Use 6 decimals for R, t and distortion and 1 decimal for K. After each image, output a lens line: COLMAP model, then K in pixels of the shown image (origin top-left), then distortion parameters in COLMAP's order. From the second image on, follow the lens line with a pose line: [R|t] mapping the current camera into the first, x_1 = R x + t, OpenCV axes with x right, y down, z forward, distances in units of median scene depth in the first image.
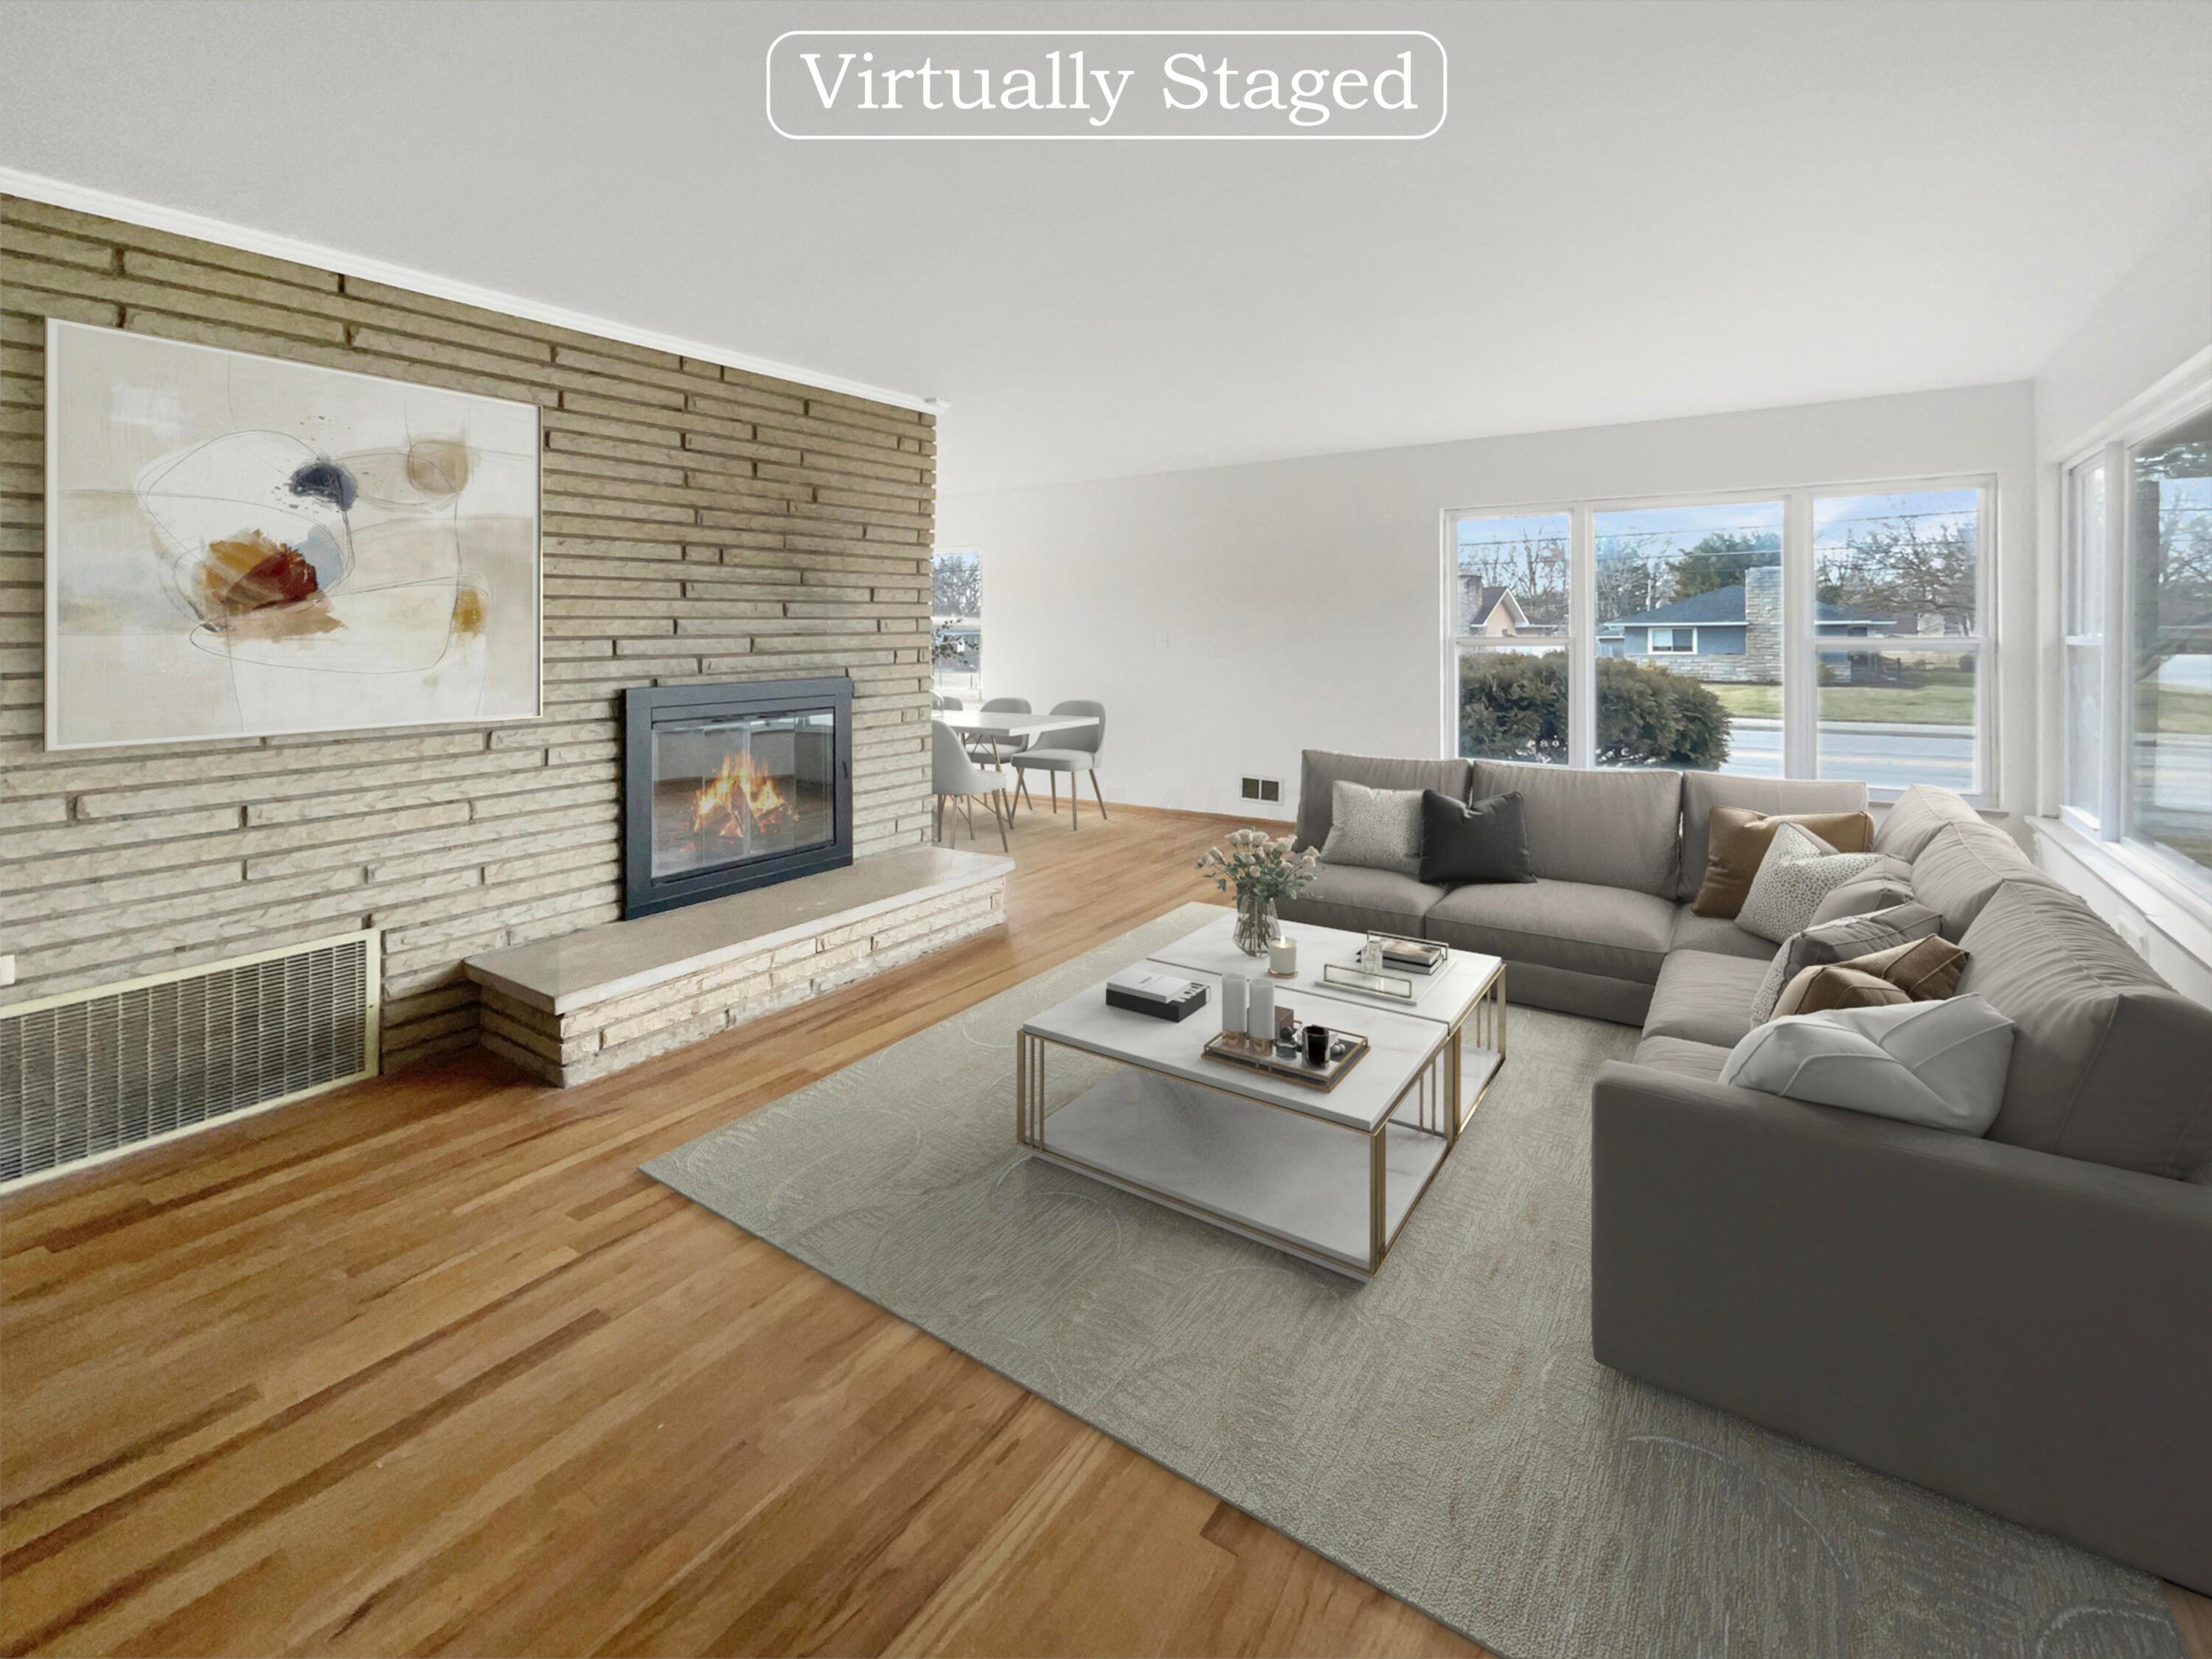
lens RADIAL K [[956.0, 0, 1105.8], [0, 956.0, 823.6], [0, 0, 1]] dist [-0.009016, 0.001448]
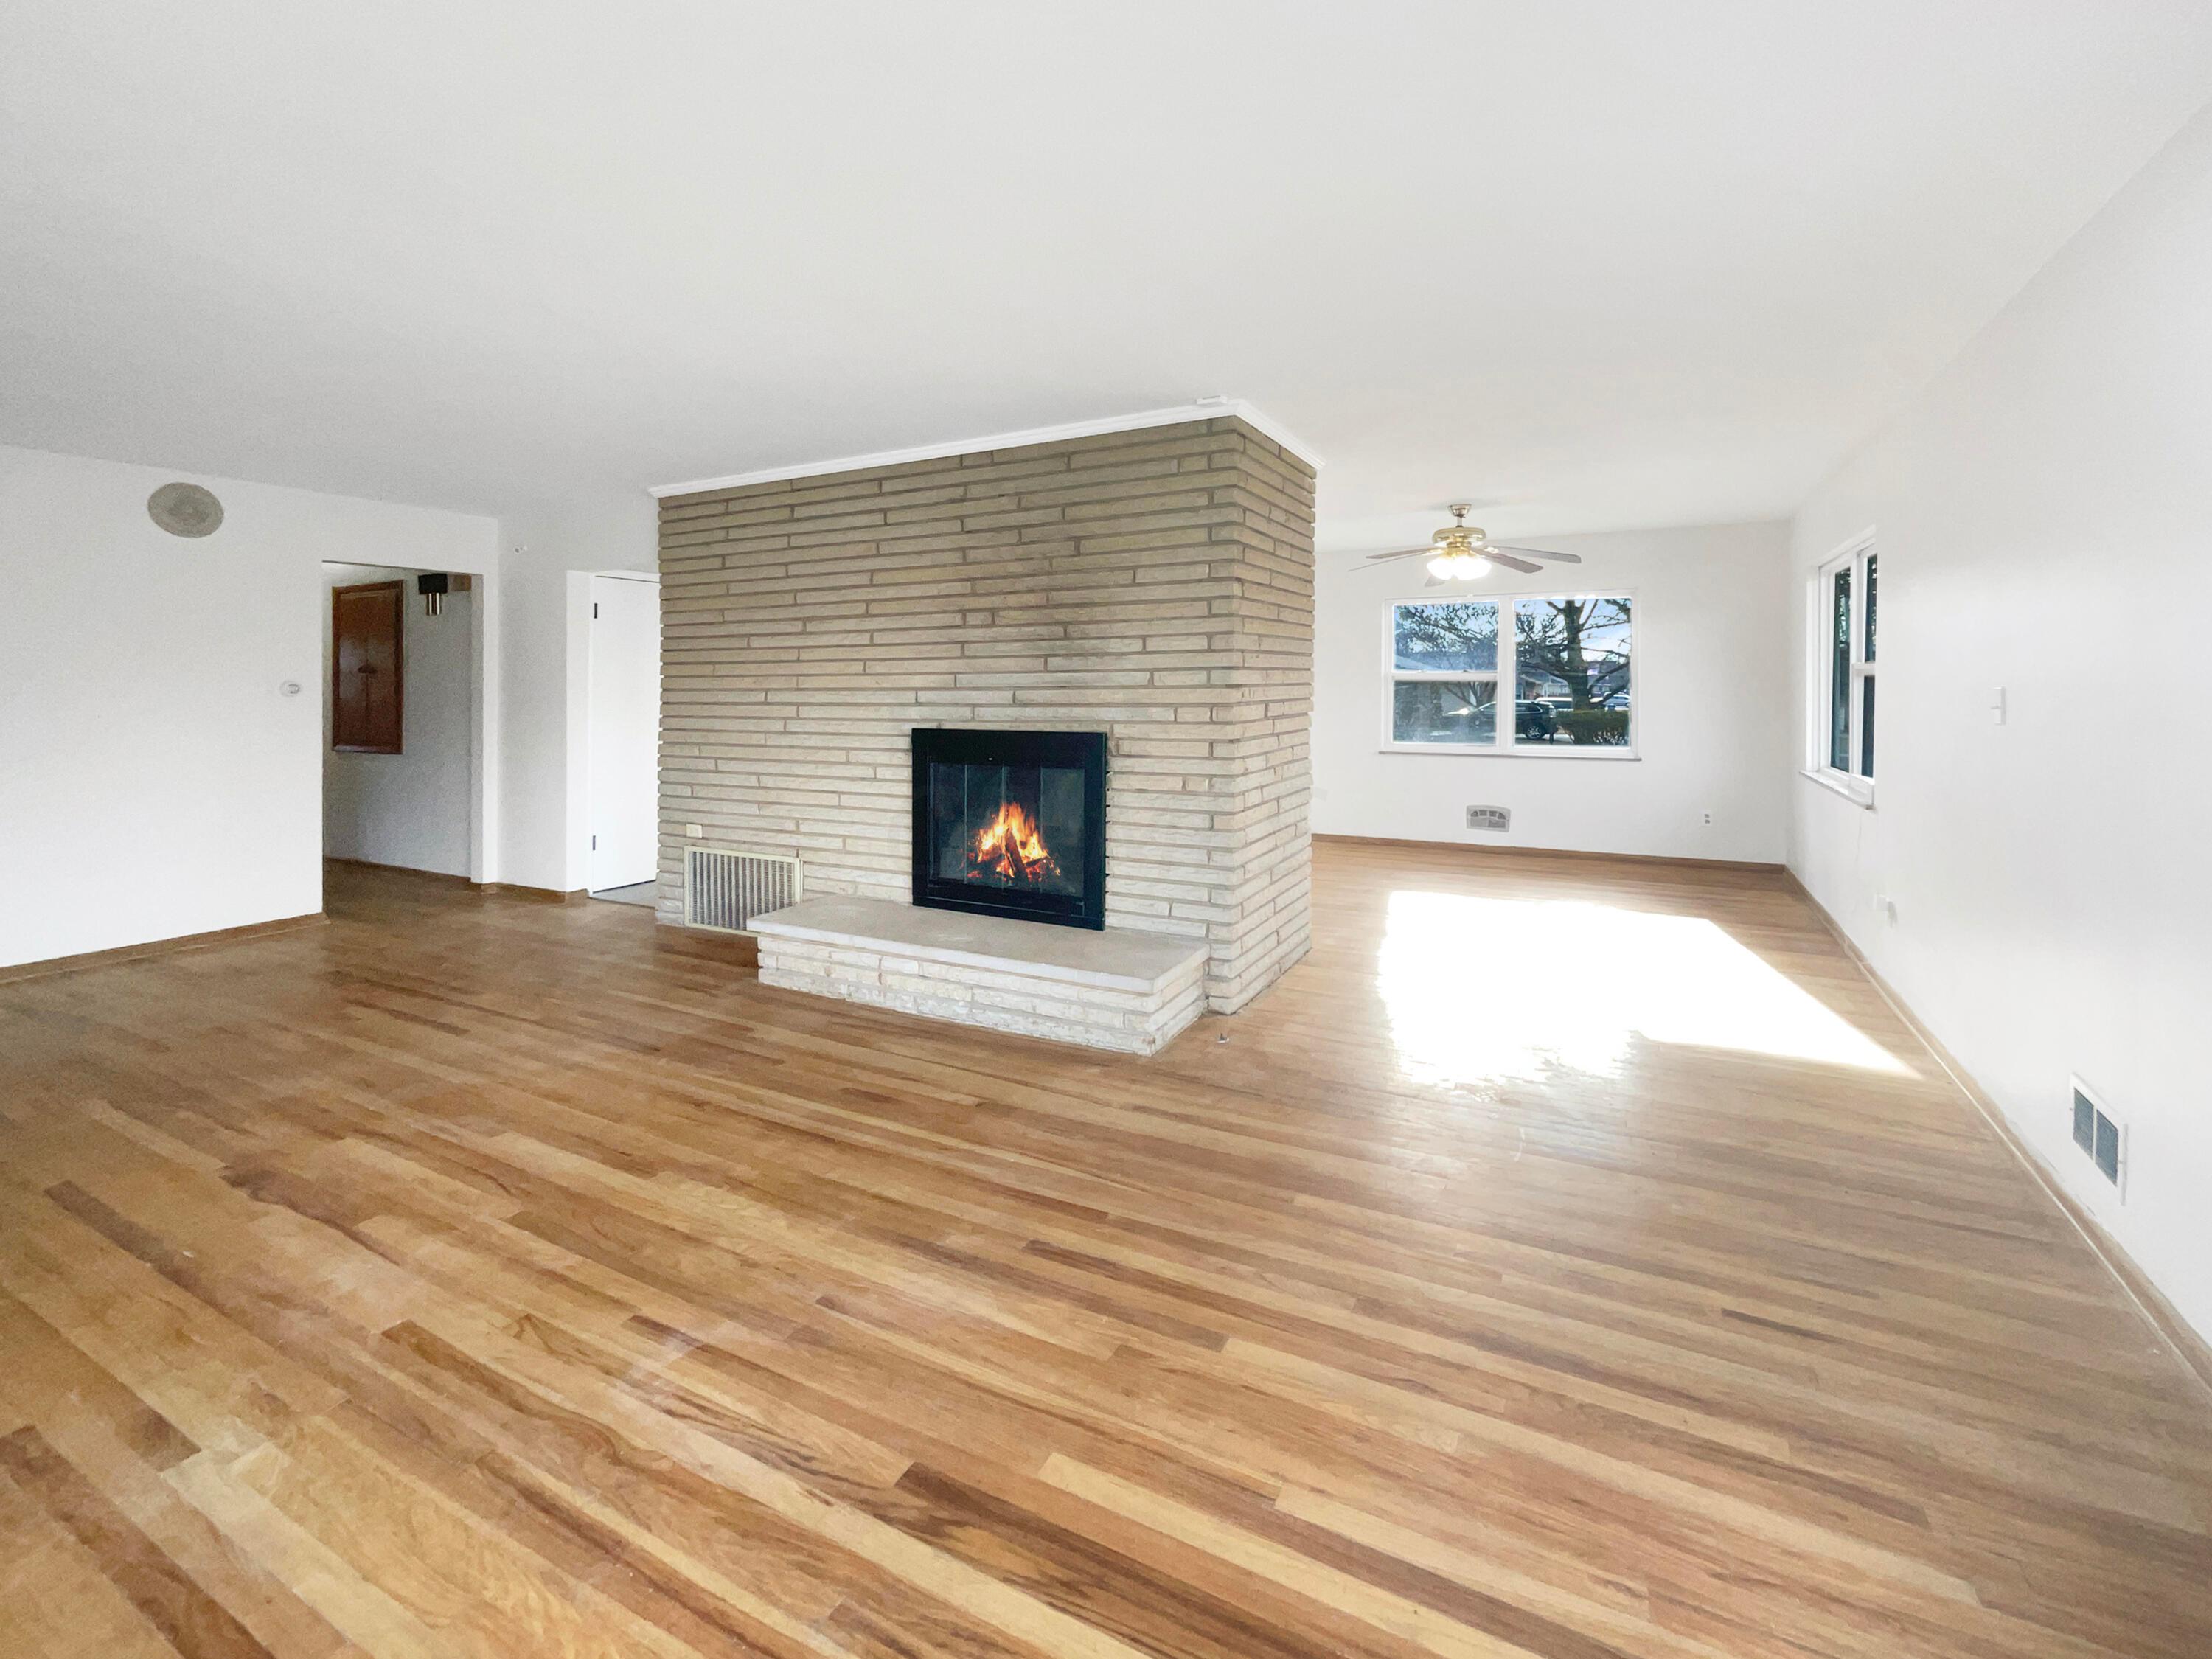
lens RADIAL K [[956.0, 0, 1110.7], [0, 956.0, 839.9], [0, 0, 1]] dist [-0.009016, 0.001448]
pose [[0.130244, 0.158379, -0.978751, 0.740569], [-0.197416, 0.971536, 0.130941, -0.194035], [0.971629, 0.176167, 0.157803, 0.967603]]
